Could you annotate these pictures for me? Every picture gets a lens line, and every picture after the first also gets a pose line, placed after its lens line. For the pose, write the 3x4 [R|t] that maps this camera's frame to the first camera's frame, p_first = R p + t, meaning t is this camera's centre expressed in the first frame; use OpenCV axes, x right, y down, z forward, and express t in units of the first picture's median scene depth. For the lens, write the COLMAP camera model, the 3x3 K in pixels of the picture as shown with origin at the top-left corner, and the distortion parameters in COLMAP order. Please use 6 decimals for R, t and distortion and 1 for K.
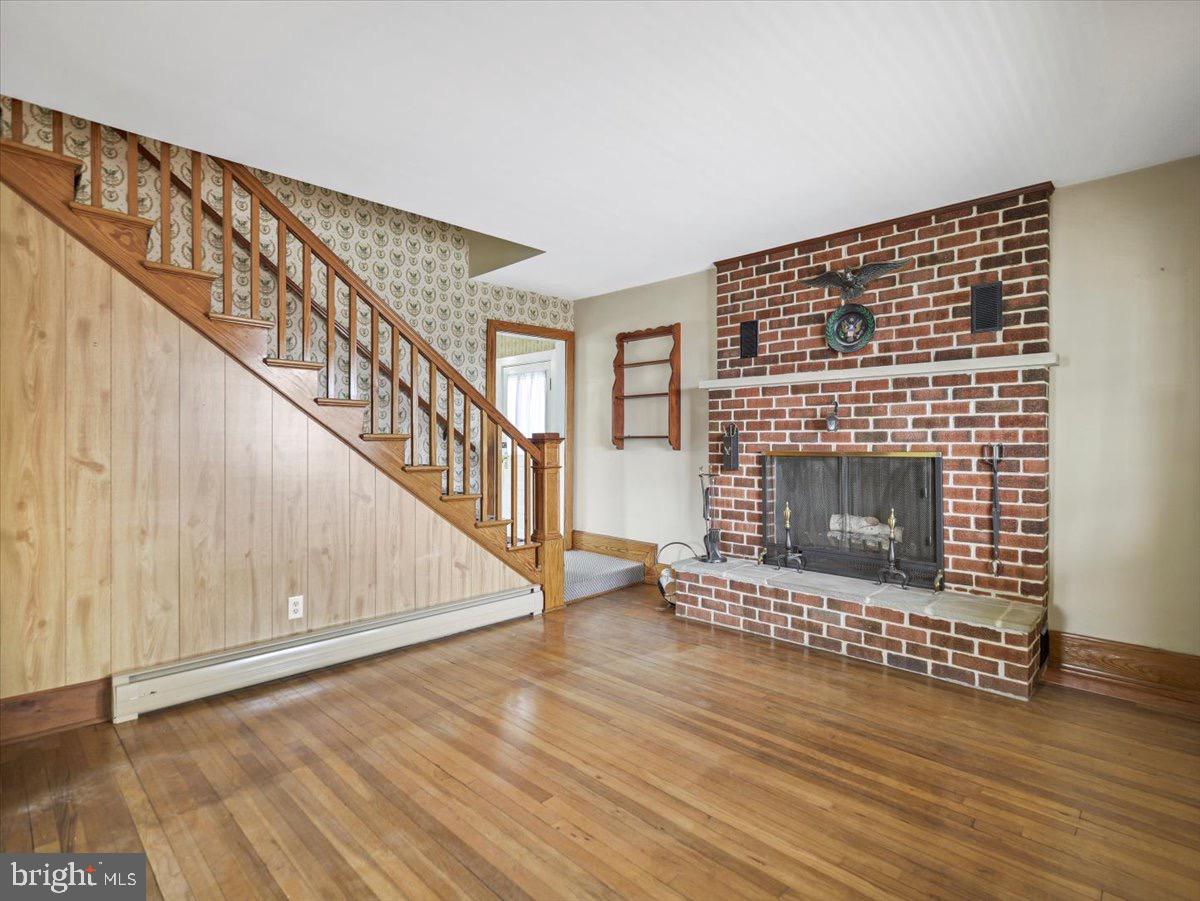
lens RADIAL K [[603.7, 0, 600.8], [0, 603.7, 441.7], [0, 0, 1]] dist [-0.000235, -0.000058]
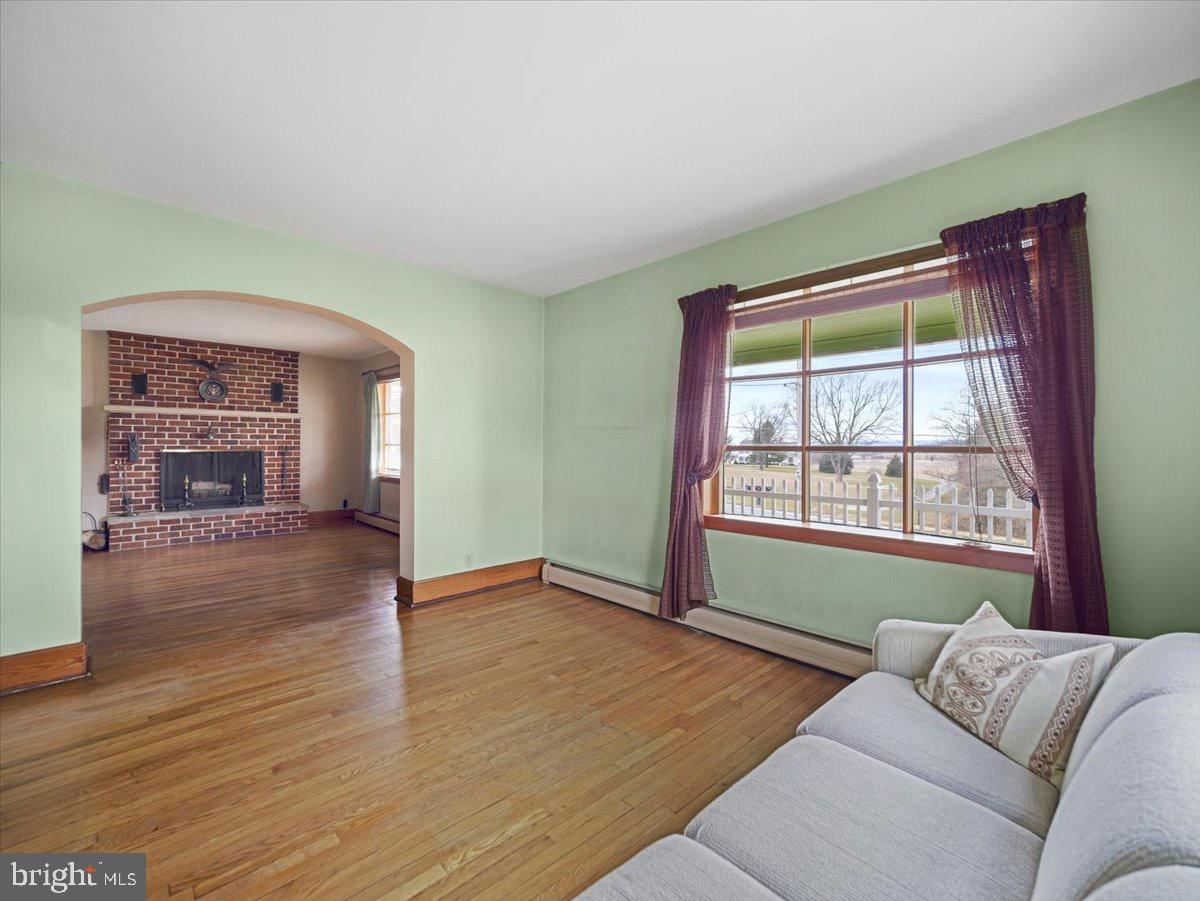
lens RADIAL K [[513.7, 0, 585.6], [0, 513.7, 441.2], [0, 0, 1]] dist [-0.000905, 0.000078]
pose [[0.047143, 0.009956, 0.998839, -1.365099], [-0.001362, 0.999950, -0.009903, 0.004357], [-0.998887, -0.000893, 0.047154, -0.383375]]
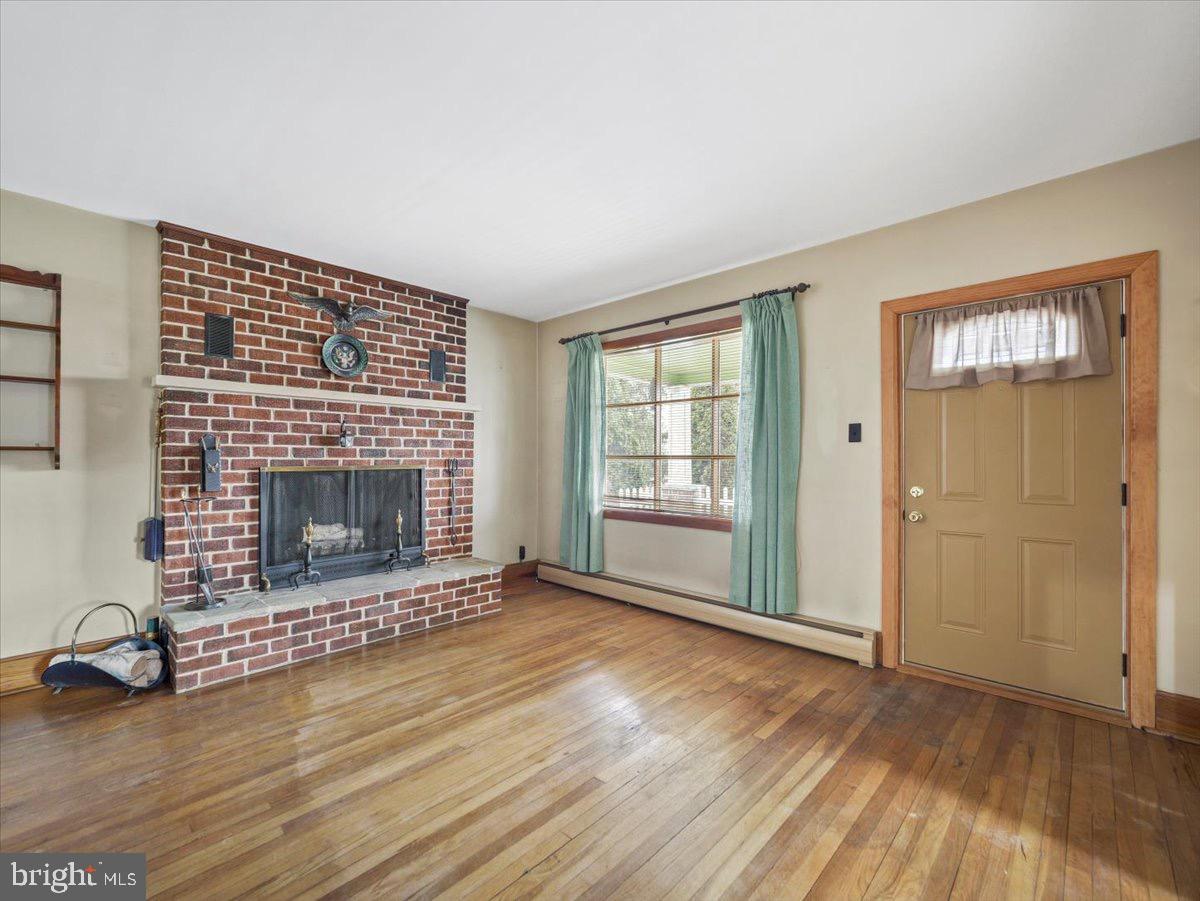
lens RADIAL K [[525.1, 0, 600.0], [0, 525.1, 450.5], [0, 0, 1]] dist [-0.002451, -0.000495]
pose [[-0.015783, 0.012702, 0.999795, -0.600295], [-0.003221, 0.999913, -0.012754, -0.001104], [-0.999870, -0.003421, -0.015741, 0.572628]]
